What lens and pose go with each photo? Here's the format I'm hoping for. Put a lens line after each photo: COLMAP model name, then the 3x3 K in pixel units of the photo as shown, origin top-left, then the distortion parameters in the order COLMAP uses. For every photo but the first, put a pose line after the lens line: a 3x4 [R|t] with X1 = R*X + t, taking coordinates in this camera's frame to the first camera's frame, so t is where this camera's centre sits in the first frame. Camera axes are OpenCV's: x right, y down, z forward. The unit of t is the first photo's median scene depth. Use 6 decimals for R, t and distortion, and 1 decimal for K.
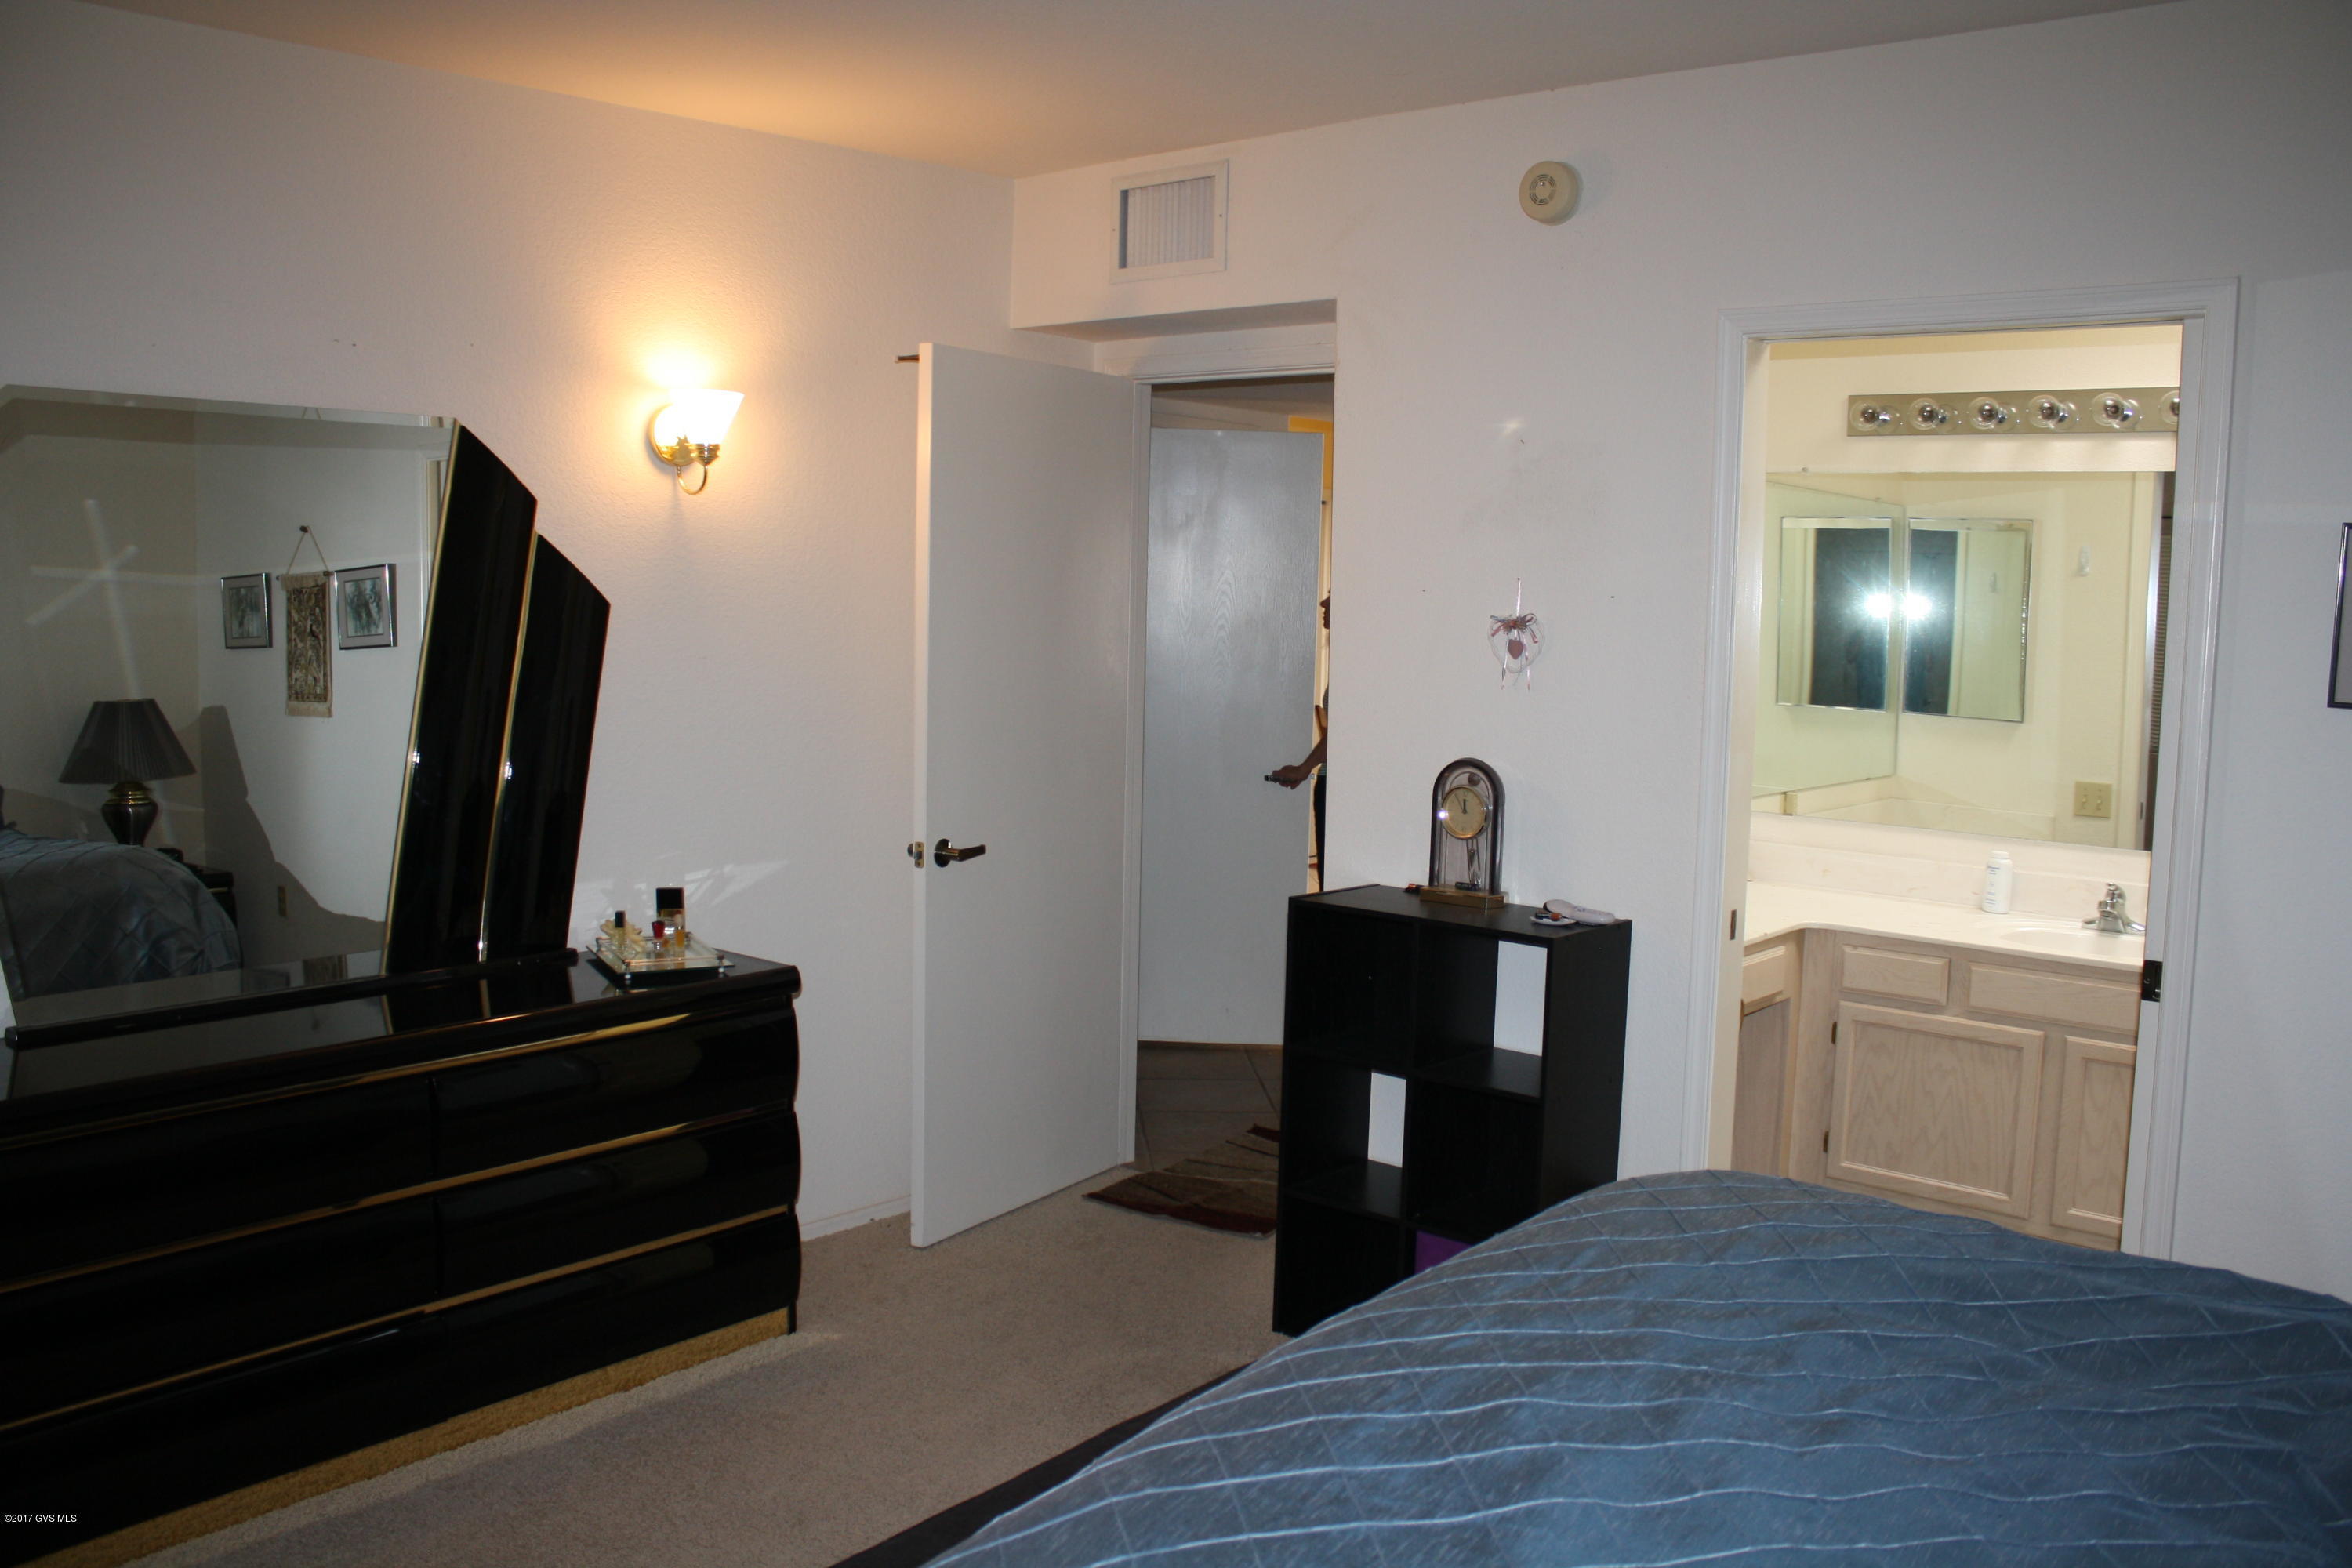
lens RADIAL K [[1971.9, 0, 1184.1], [0, 1971.9, 791.0], [0, 0, 1]] dist [-0.111968, 0.093804]
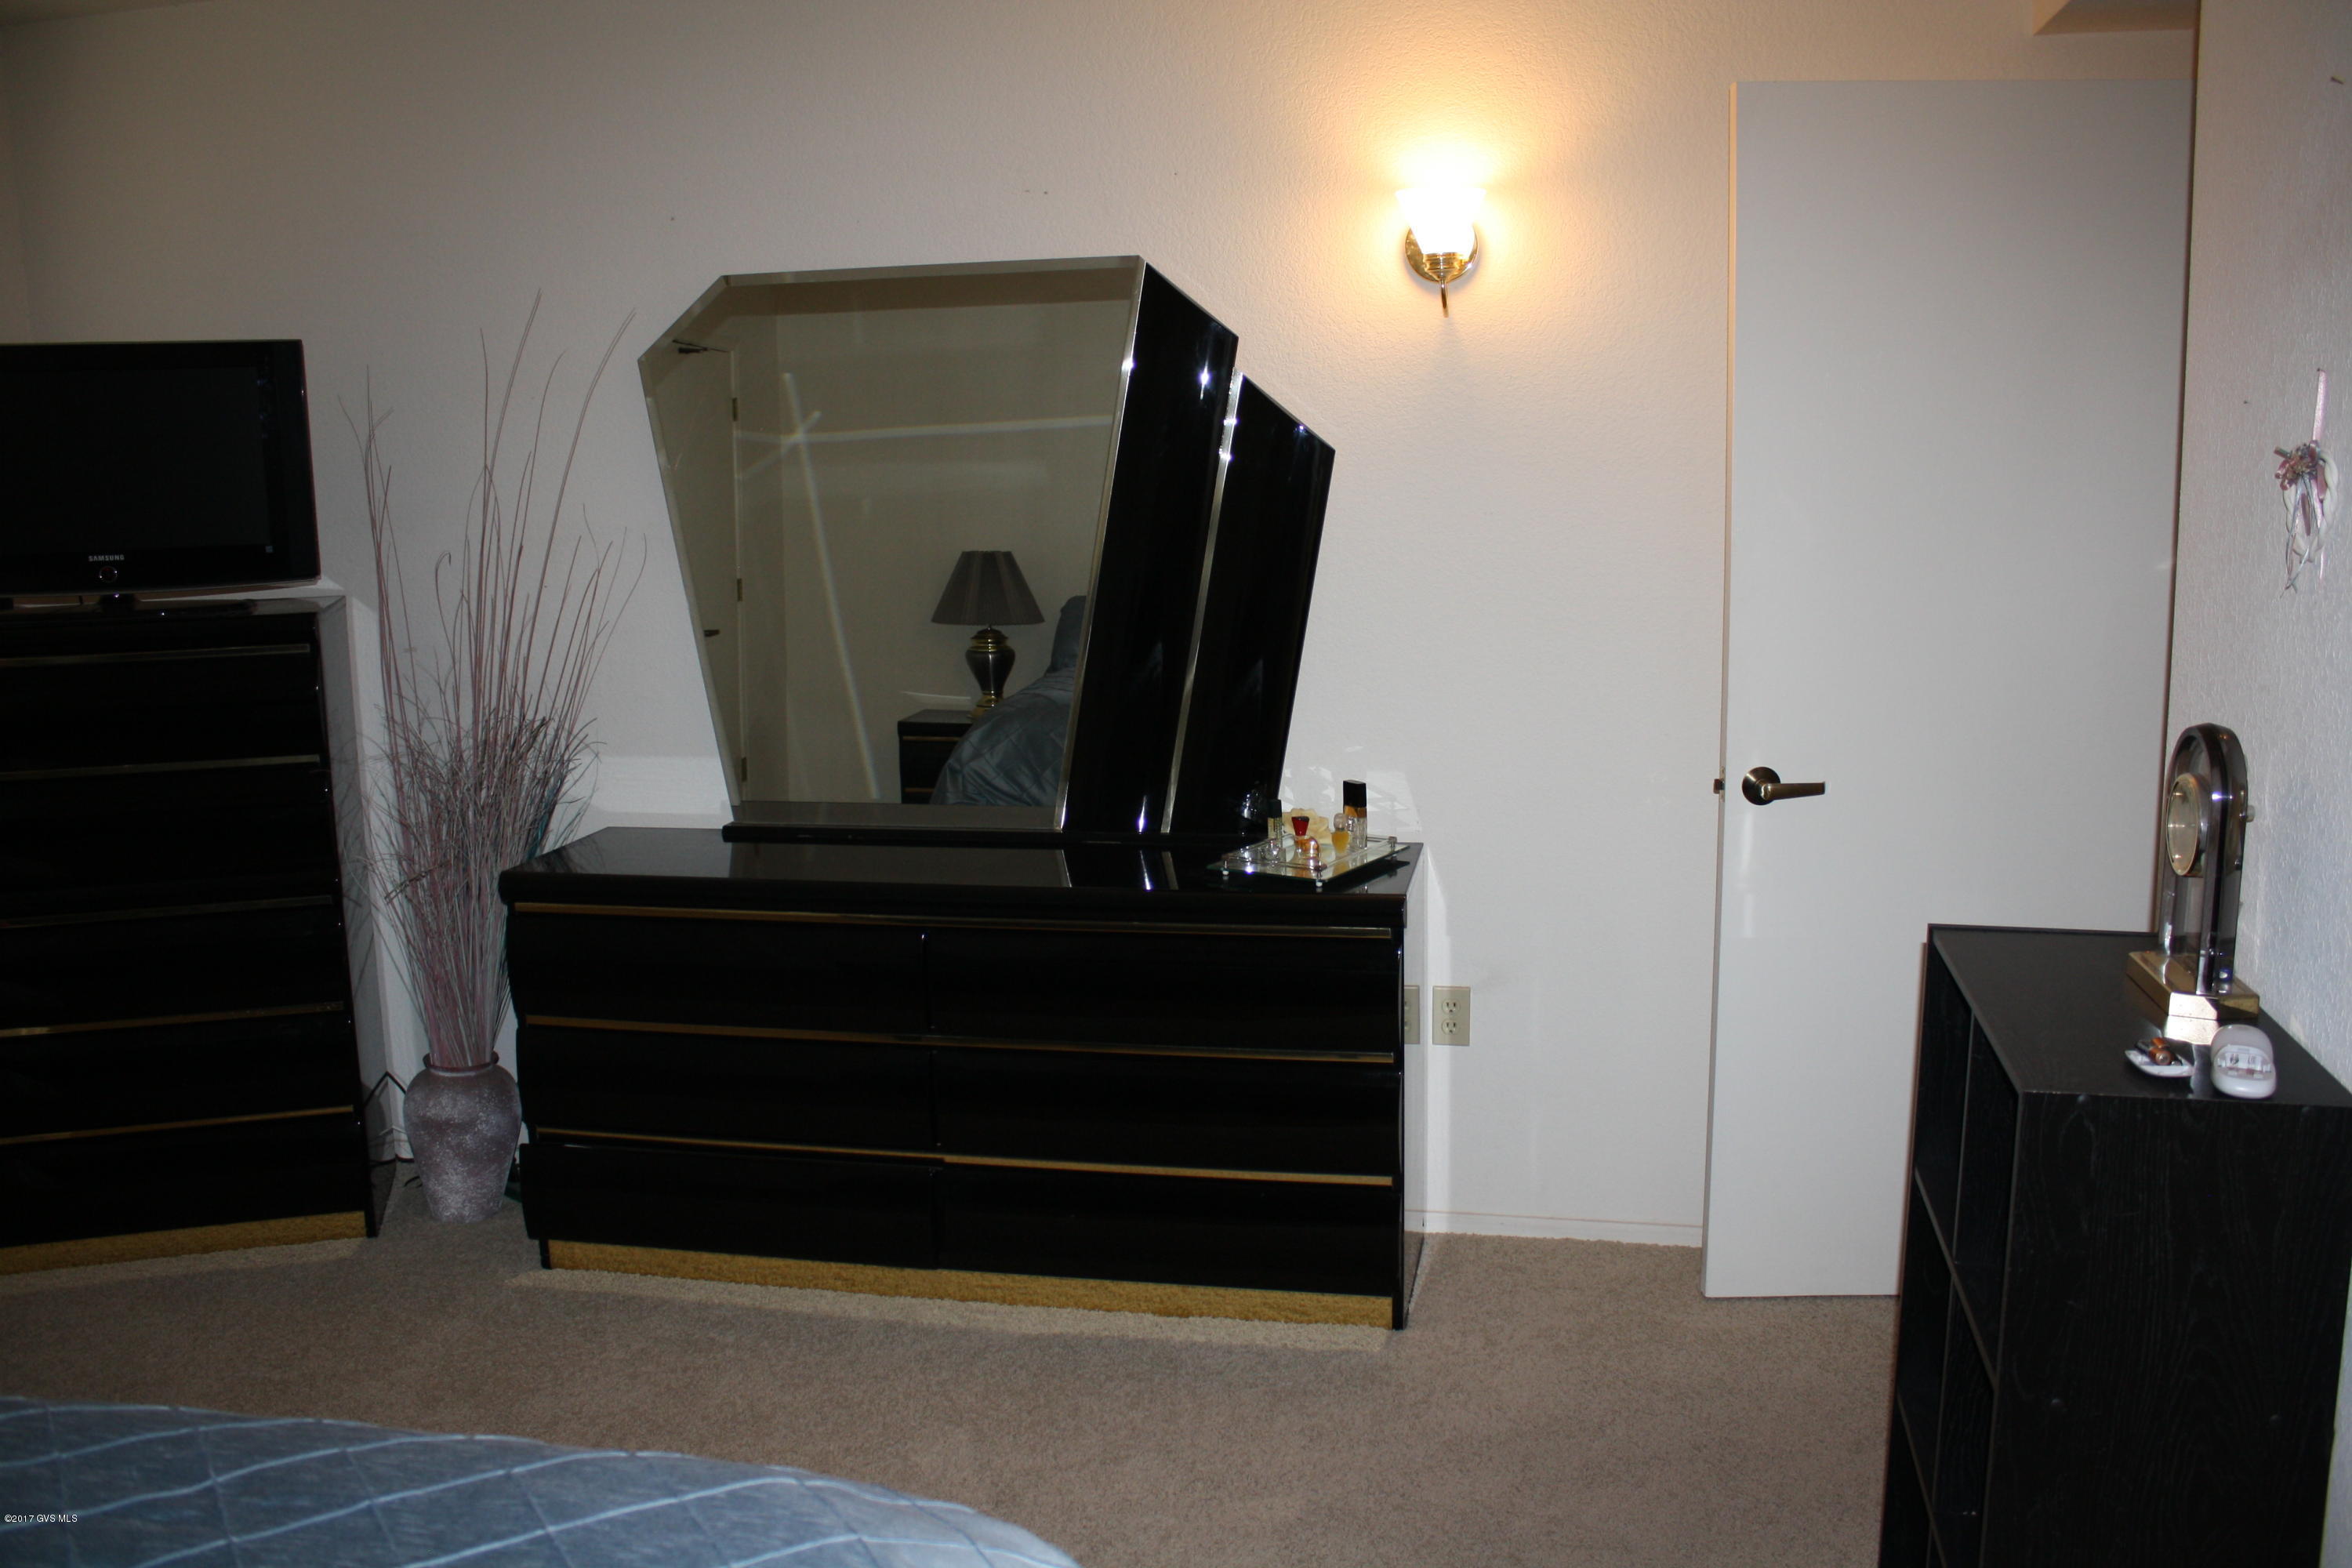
lens RADIAL K [[1971.9, 0, 1189.3], [0, 1971.9, 777.2], [0, 0, 1]] dist [-0.111968, 0.093804]
pose [[0.470029, 0.123644, -0.873948, 0.469001], [-0.058211, 0.992327, 0.109085, -0.043965], [0.880729, -0.000400, 0.473620, 0.537266]]
